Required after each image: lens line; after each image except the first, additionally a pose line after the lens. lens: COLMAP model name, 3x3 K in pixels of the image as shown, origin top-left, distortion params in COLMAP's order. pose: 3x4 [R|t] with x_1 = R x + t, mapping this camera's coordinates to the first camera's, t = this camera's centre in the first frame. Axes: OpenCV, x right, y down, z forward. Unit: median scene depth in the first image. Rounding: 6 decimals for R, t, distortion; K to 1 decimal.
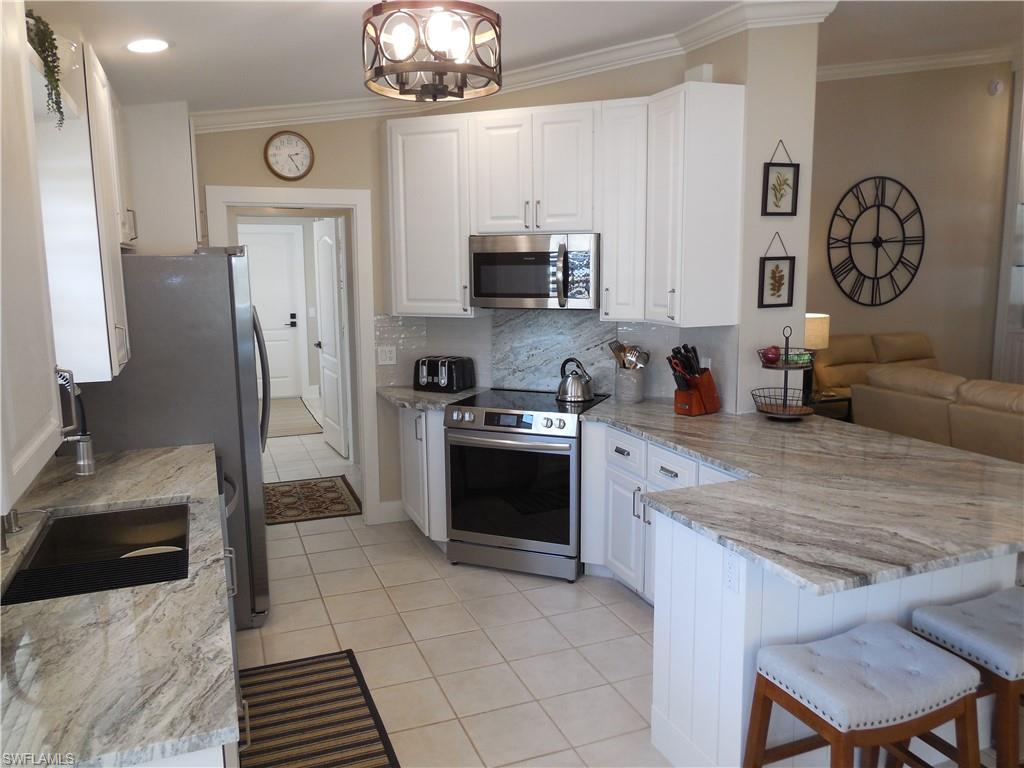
lens RADIAL K [[772.2, 0, 512.0], [0, 772.2, 384.0], [0, 0, 1]] dist [-0.008887, -0.001365]
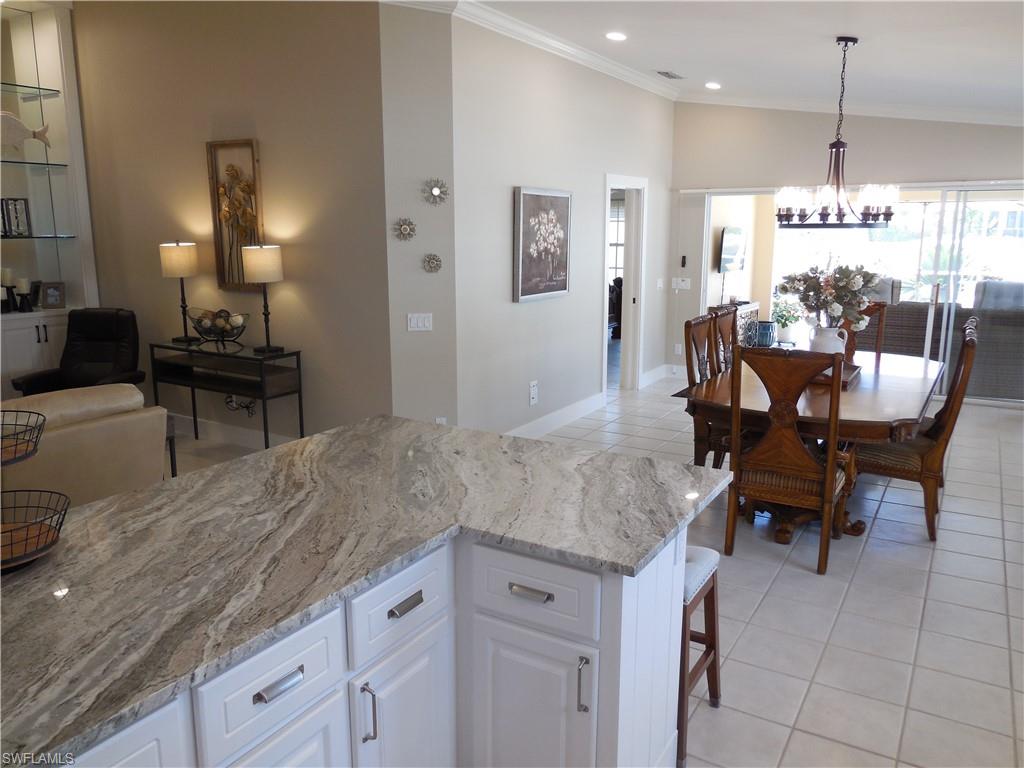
lens RADIAL K [[772.2, 0, 512.0], [0, 772.2, 384.0], [0, 0, 1]] dist [-0.008887, -0.001365]
pose [[-0.599945, -0.151323, 0.785600, -0.158270], [0.131717, 0.949867, 0.283553, -0.123988], [-0.789124, 0.273593, -0.549936, 0.787543]]
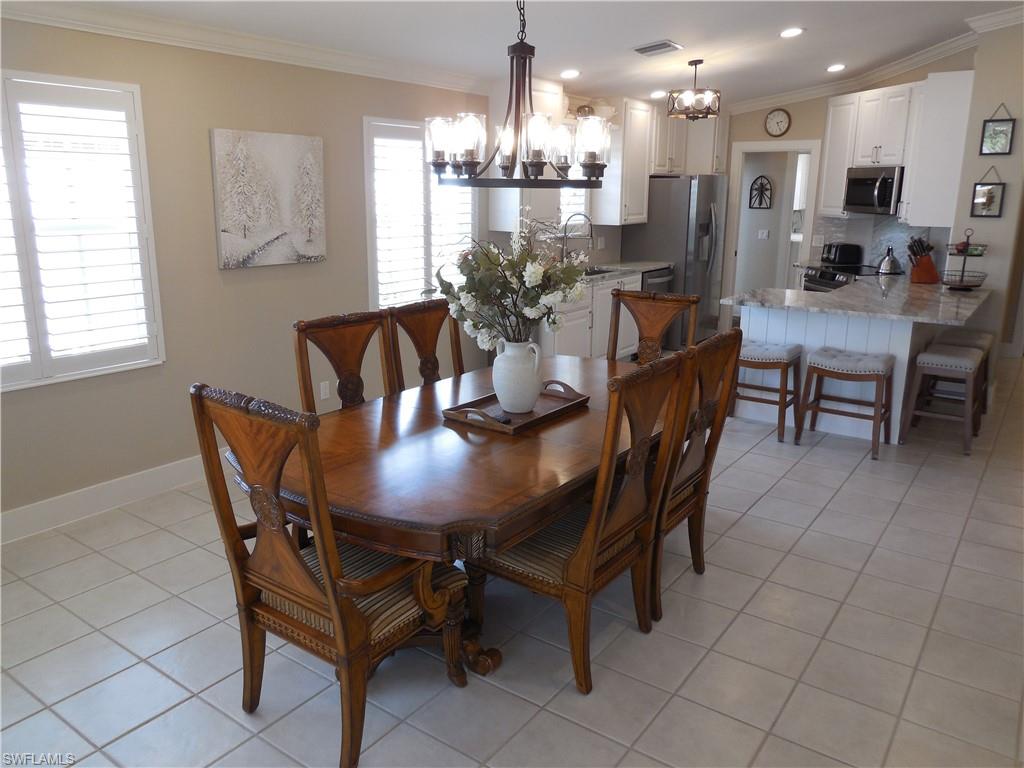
lens RADIAL K [[761.6, 0, 523.2], [0, 761.6, 377.0], [0, 0, 1]] dist [0.040856, -0.054228]
pose [[0.543020, 0.219750, -0.810456, 0.933180], [-0.142926, 0.975255, 0.168672, 0.065511], [0.827467, 0.024243, 0.560991, -0.468943]]
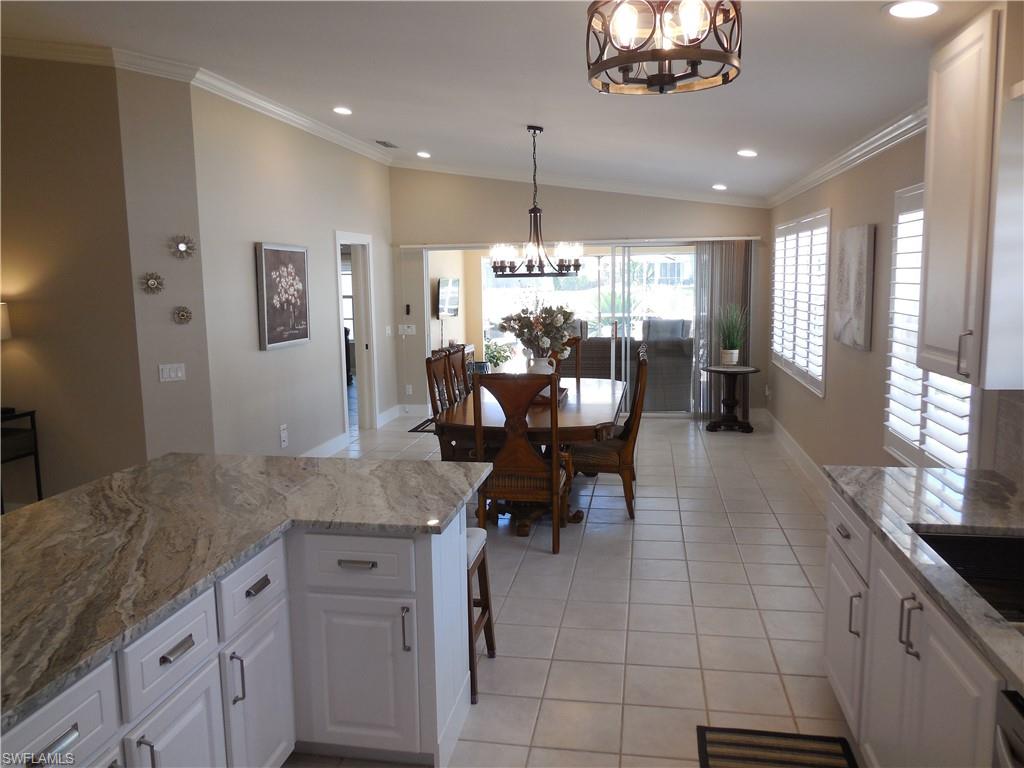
lens RADIAL K [[772.2, 0, 512.0], [0, 772.2, 384.0], [0, 0, 1]] dist [-0.008887, -0.001365]
pose [[-0.850570, -0.052450, 0.523240, -0.210840], [0.102693, 0.959289, 0.263094, -0.141819], [-0.515738, 0.277513, -0.810556, 0.918484]]
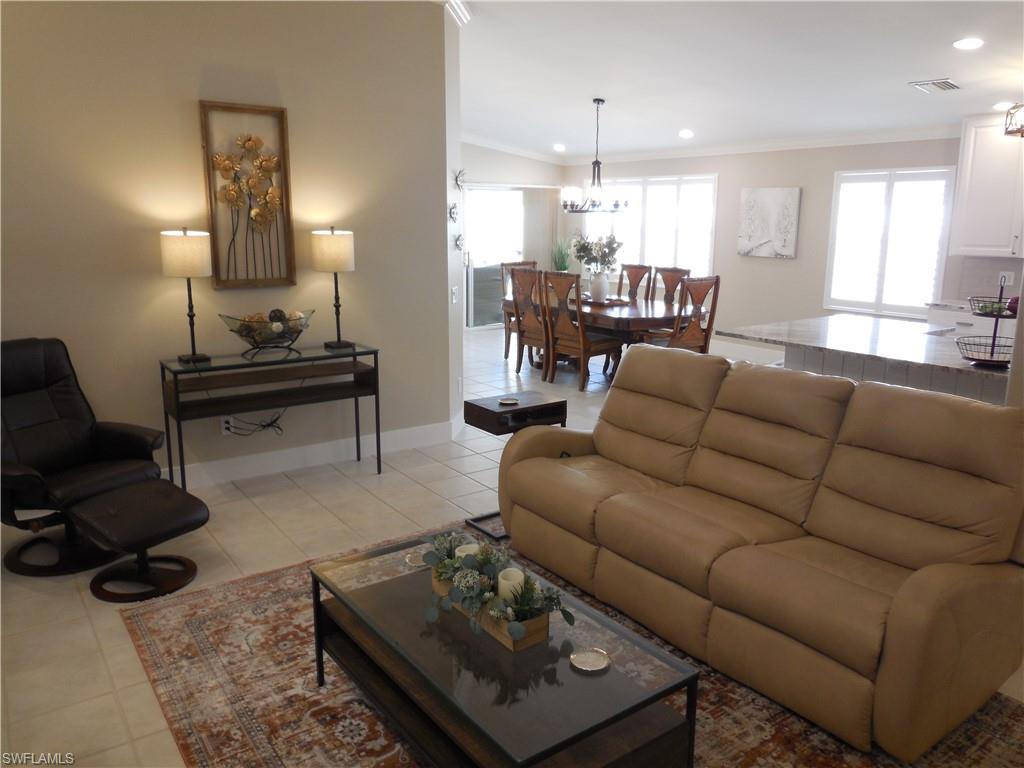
lens RADIAL K [[772.2, 0, 512.0], [0, 772.2, 384.0], [0, 0, 1]] dist [-0.008887, -0.001365]
pose [[-0.971673, 0.058865, -0.228879, 0.970092], [-0.028668, 0.931972, 0.361396, -0.229844], [0.234582, 0.357721, -0.903884, 1.442603]]
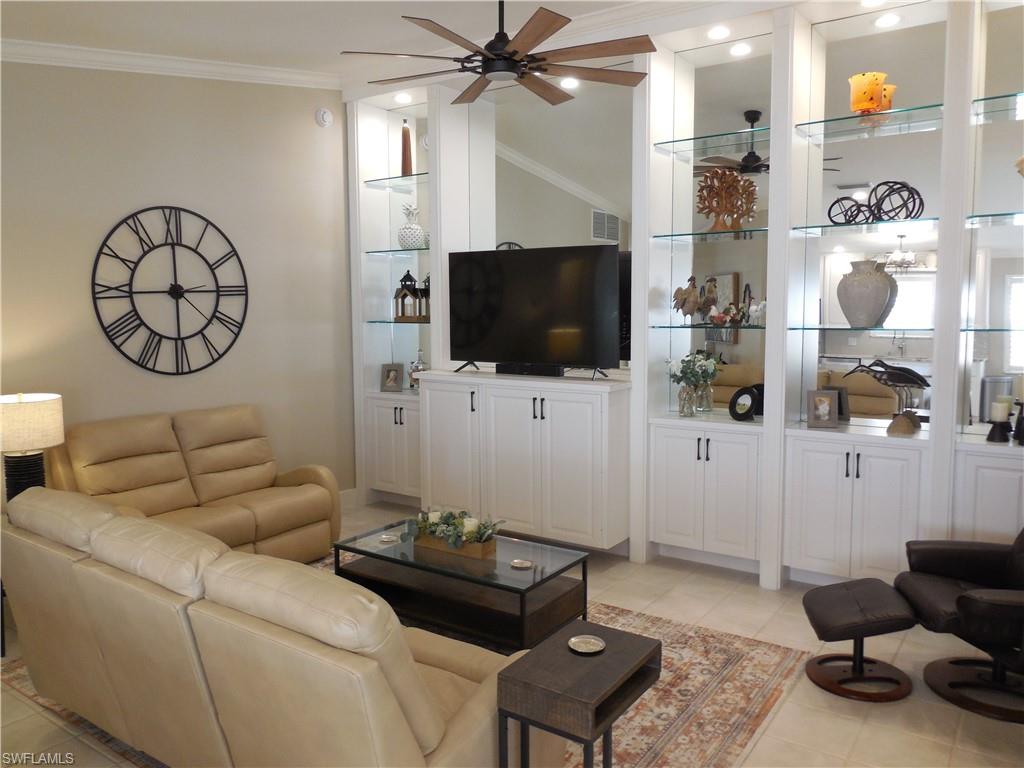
lens RADIAL K [[772.2, 0, 512.0], [0, 772.2, 384.0], [0, 0, 1]] dist [-0.008887, -0.001365]
pose [[0.838184, -0.045466, 0.543490, 0.485391], [0.083137, 0.995525, -0.044935, -0.045218], [-0.539014, 0.082848, 0.838212, 0.272918]]
